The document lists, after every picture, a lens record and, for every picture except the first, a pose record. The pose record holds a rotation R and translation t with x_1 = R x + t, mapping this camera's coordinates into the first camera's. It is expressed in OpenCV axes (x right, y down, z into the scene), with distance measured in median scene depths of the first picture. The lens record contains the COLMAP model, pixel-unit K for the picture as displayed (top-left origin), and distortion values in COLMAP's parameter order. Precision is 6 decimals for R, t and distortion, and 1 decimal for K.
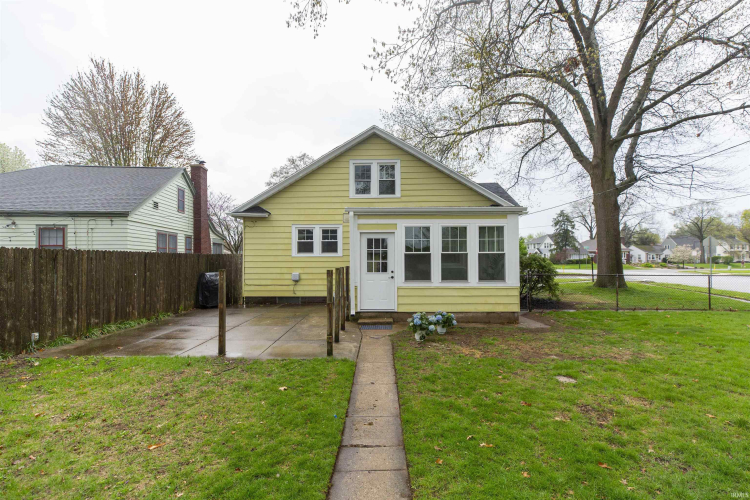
lens RADIAL K [[336.7, 0, 376.5], [0, 336.7, 252.0], [0, 0, 1]] dist [0.001424, 0.000177]
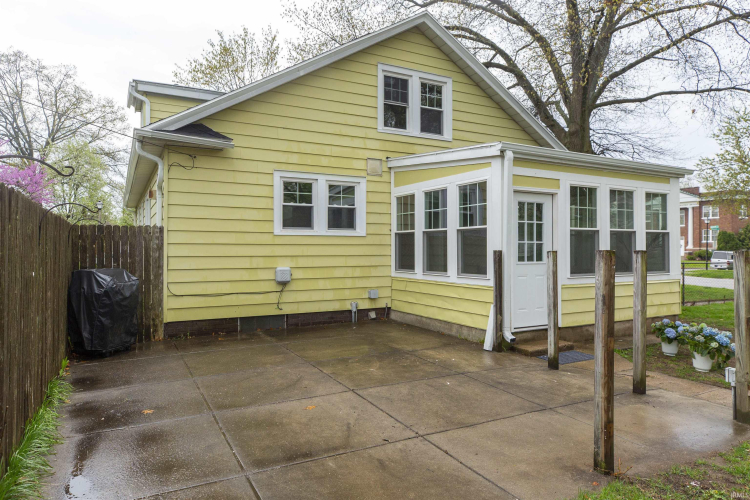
lens RADIAL K [[476.1, 0, 375.5], [0, 476.1, 245.7], [0, 0, 1]] dist [0.002442, 0.000651]
pose [[0.866092, 0.007580, 0.499827, -0.471787], [-0.012526, 0.999900, 0.006541, 0.023342], [-0.499728, -0.011926, 0.866101, 0.317064]]
